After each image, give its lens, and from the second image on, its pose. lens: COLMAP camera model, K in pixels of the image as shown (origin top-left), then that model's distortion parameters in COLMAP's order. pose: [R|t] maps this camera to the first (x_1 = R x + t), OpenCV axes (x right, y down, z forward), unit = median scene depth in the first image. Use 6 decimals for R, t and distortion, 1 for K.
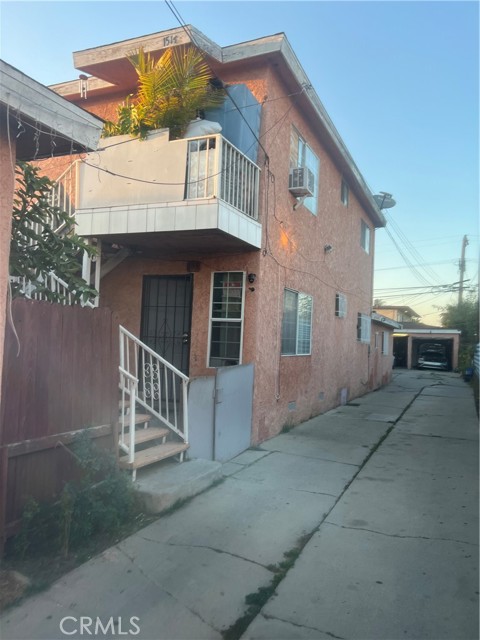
lens RADIAL K [[484.7, 0, 243.7], [0, 484.7, 319.3], [0, 0, 1]] dist [0.042012, -0.043056]
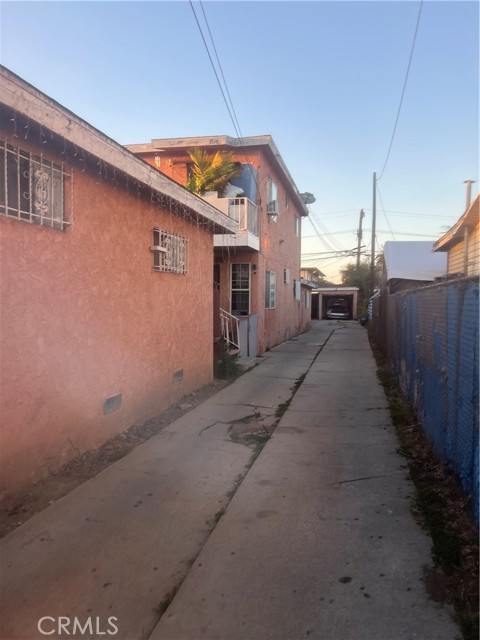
lens RADIAL K [[484.7, 0, 235.9], [0, 484.7, 323.4], [0, 0, 1]] dist [0.042012, -0.043056]
pose [[0.984692, -0.039830, 0.169691, -0.362313], [0.024138, 0.995321, 0.093557, -0.043295], [-0.172624, -0.088029, 0.981046, -0.798337]]
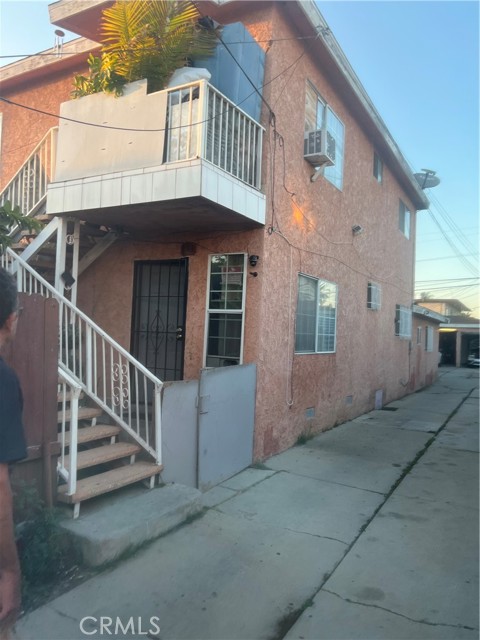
lens RADIAL K [[484.7, 0, 236.7], [0, 484.7, 316.5], [0, 0, 1]] dist [0.042012, -0.043056]
pose [[0.994867, -0.005841, -0.101018, 0.067465], [0.006122, 0.999978, 0.002467, 0.008215], [0.101001, -0.003072, 0.994882, 0.161924]]
